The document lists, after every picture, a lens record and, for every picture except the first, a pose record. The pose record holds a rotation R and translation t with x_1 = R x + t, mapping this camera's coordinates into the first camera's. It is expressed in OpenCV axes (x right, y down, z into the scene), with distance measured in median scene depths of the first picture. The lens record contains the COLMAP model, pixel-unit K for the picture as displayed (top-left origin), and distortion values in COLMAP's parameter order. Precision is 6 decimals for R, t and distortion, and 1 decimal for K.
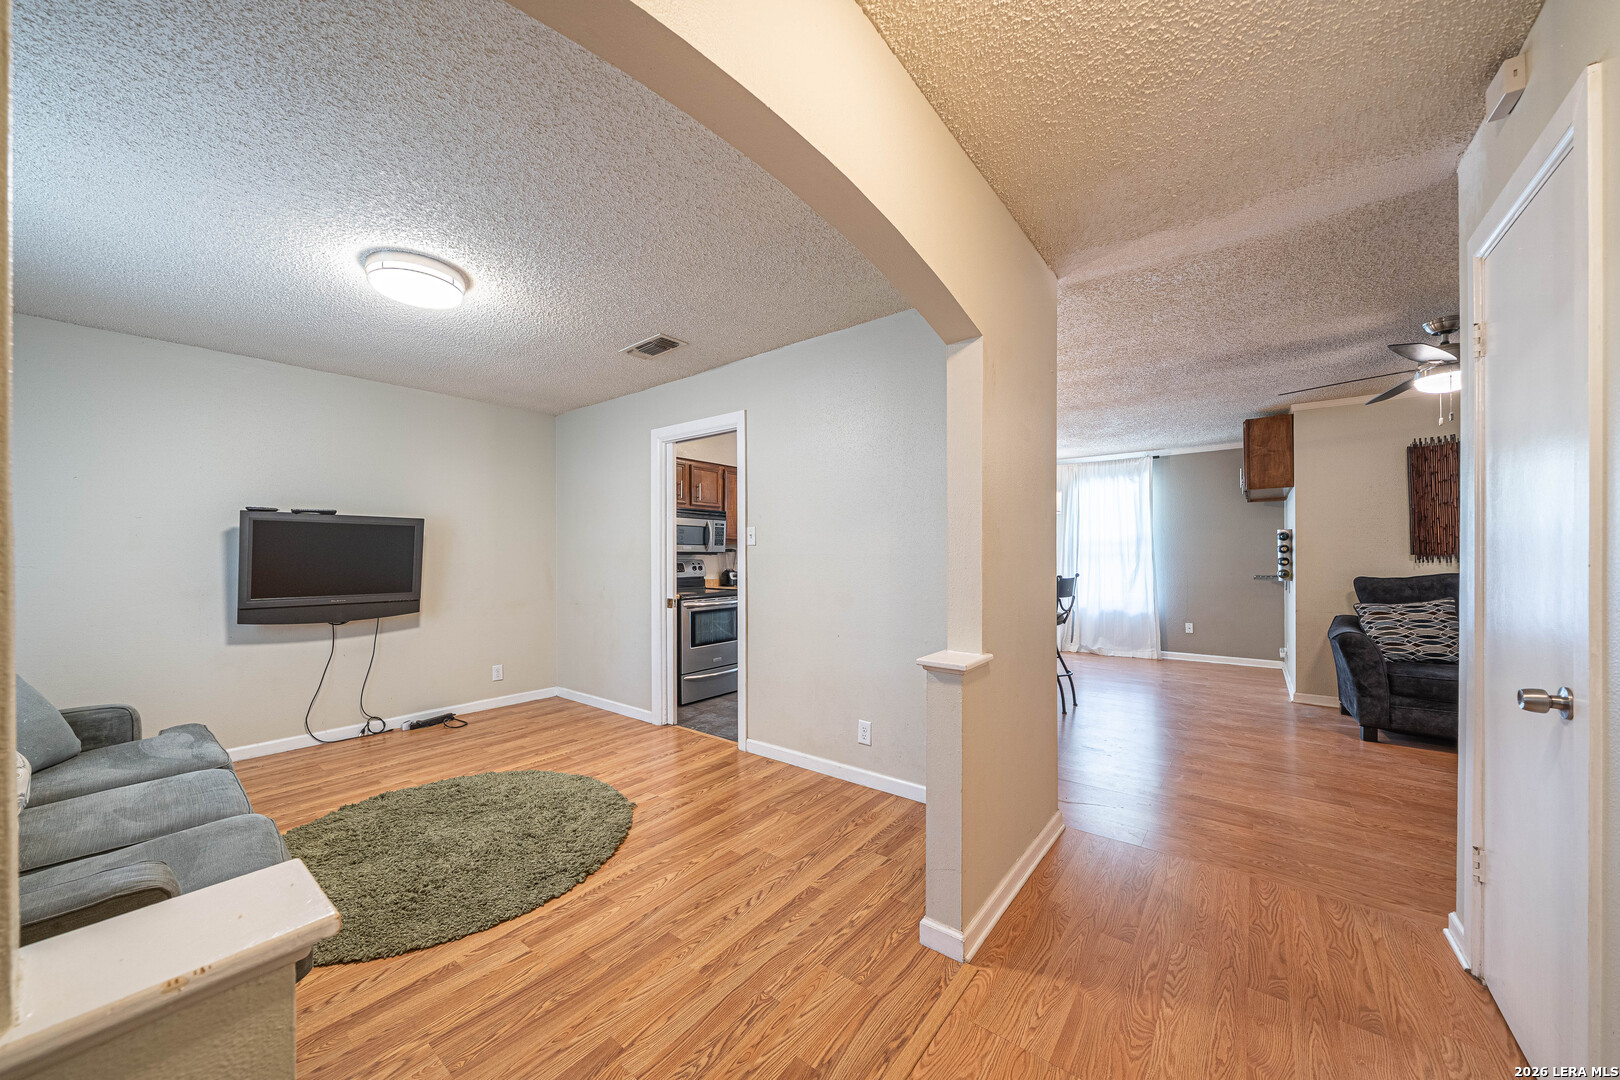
lens RADIAL K [[556.7, 0, 804.7], [0, 556.7, 552.3], [0, 0, 1]] dist [-0.005616, 0.000004]
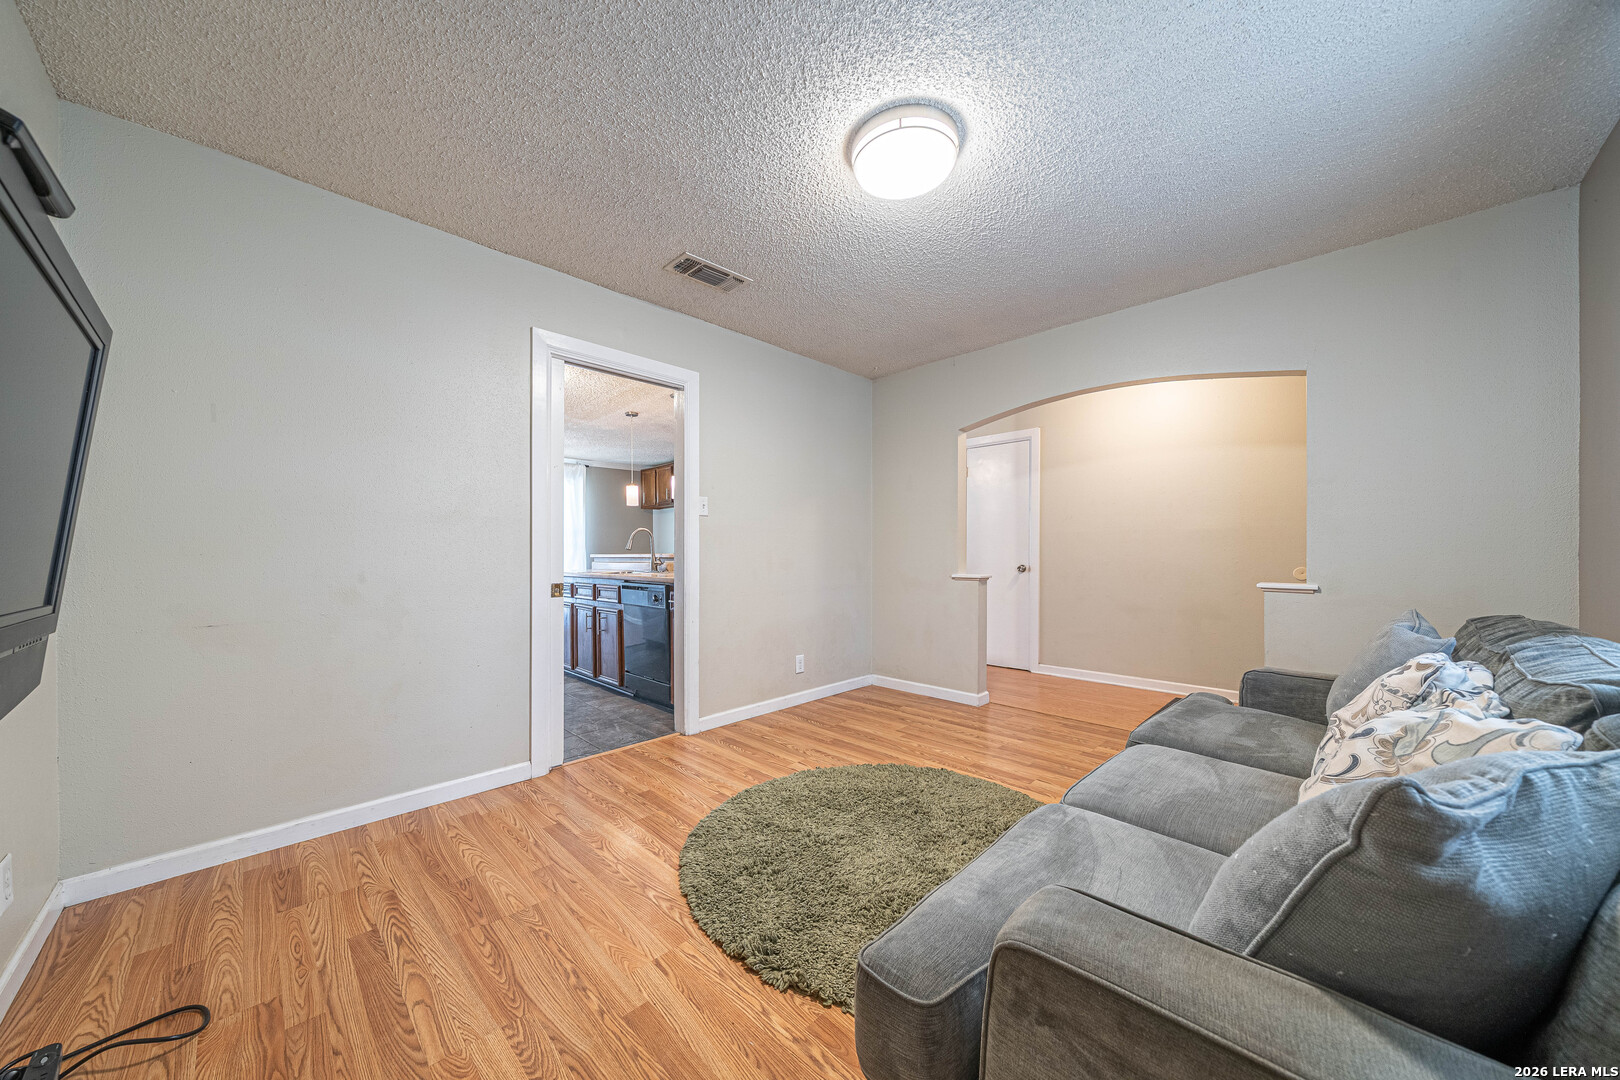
lens RADIAL K [[556.7, 0, 781.7], [0, 556.7, 555.3], [0, 0, 1]] dist [-0.005616, 0.000004]
pose [[0.145826, 0.001668, 0.989309, -0.942992], [0.003519, 0.999991, -0.002204, 0.053714], [-0.989304, 0.003803, 0.145819, 0.664312]]
